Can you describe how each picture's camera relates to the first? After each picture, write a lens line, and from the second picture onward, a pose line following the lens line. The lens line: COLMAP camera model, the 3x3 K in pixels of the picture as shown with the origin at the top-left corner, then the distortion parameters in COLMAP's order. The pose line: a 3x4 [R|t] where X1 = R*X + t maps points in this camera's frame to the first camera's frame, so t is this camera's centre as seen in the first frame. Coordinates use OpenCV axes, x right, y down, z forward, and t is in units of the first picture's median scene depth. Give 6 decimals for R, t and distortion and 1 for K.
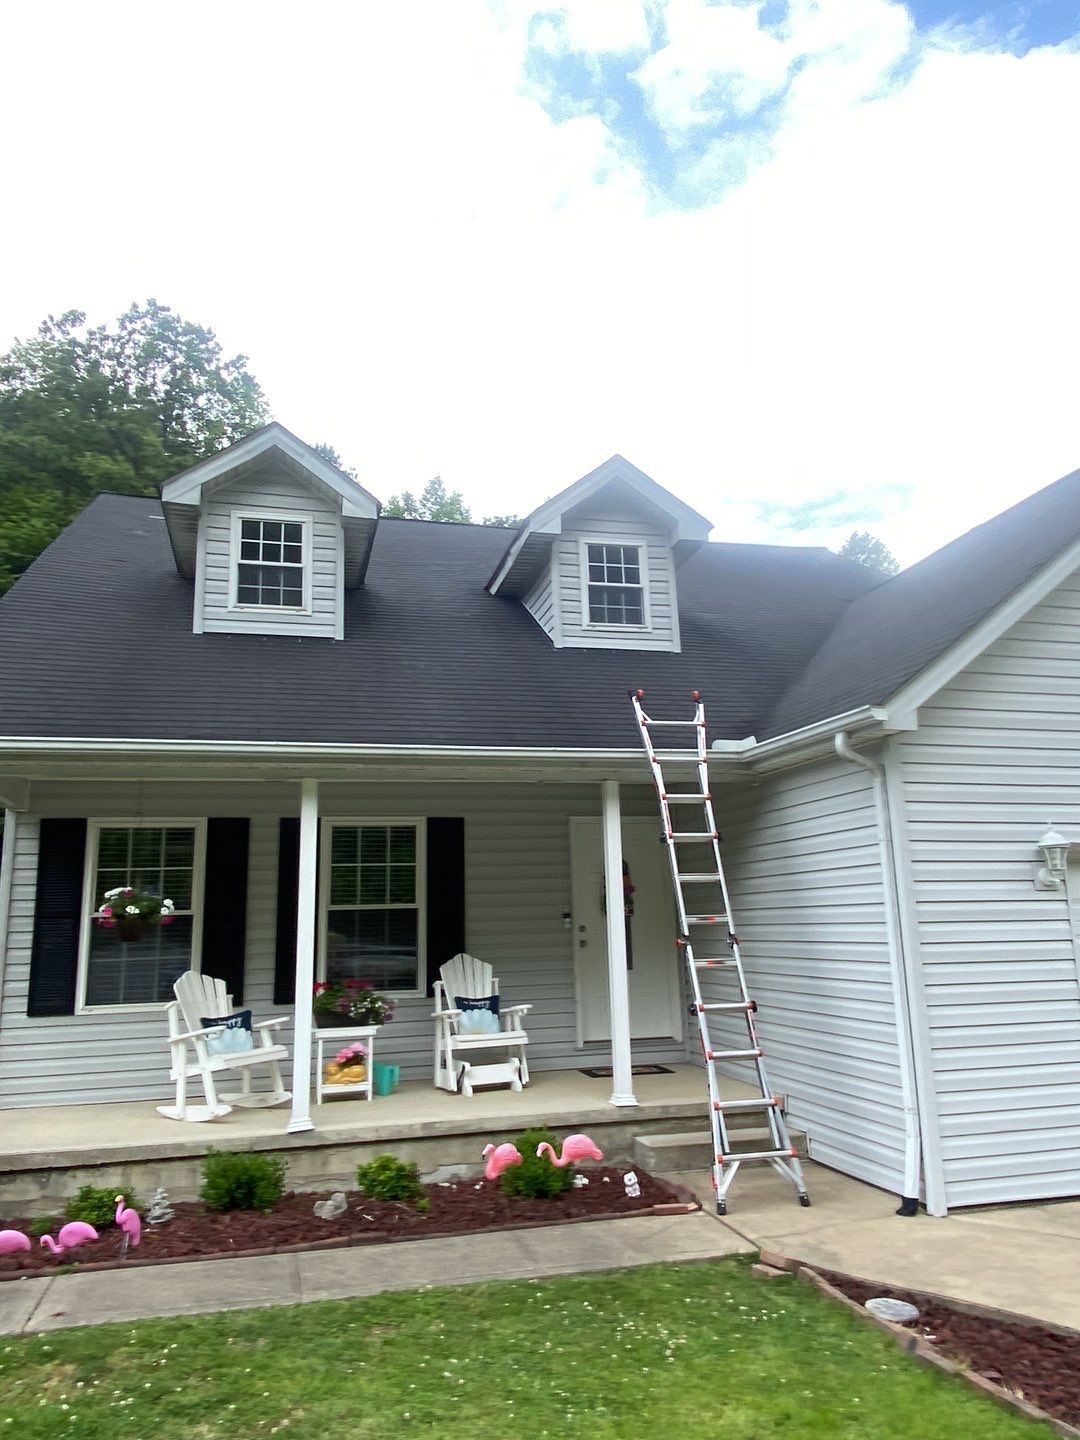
lens RADIAL K [[1076.9, 0, 540.0], [0, 1076.9, 720.0], [0, 0, 1]] dist [0.094331, -0.133683]
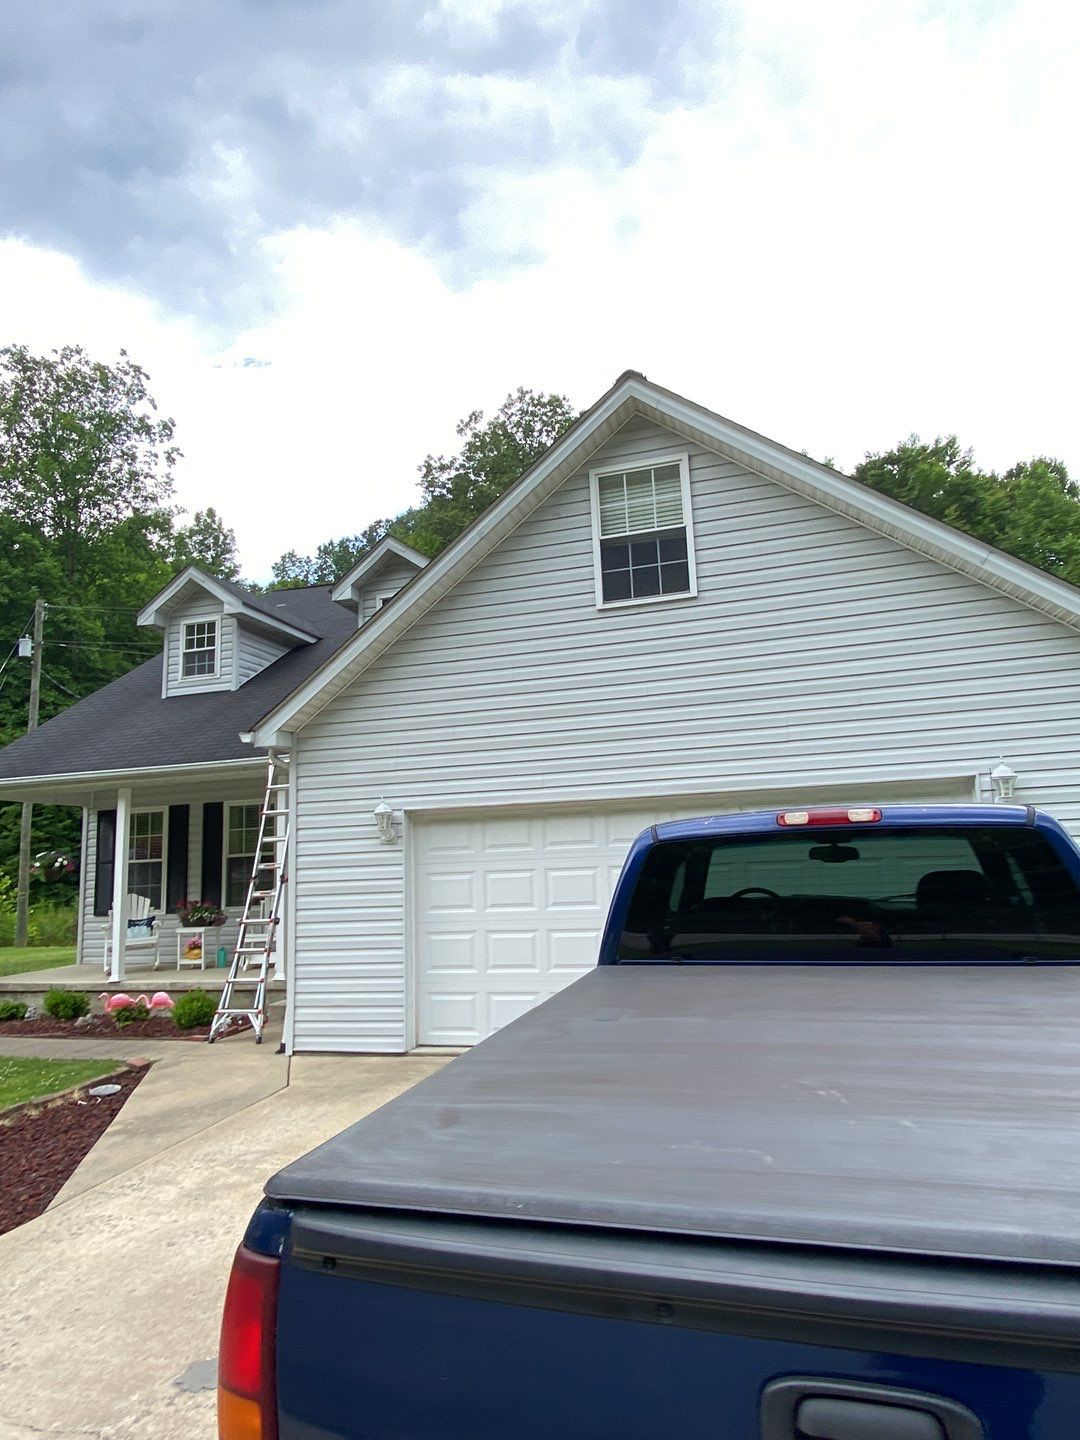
lens RADIAL K [[874.4, 0, 540.0], [0, 874.4, 720.0], [0, 0, 1]] dist [0.061527, -0.020528]
pose [[0.859002, -0.094959, -0.503089, 0.873529], [0.128424, 0.991197, 0.032187, -0.013781], [0.495603, -0.092257, 0.863635, 0.081780]]
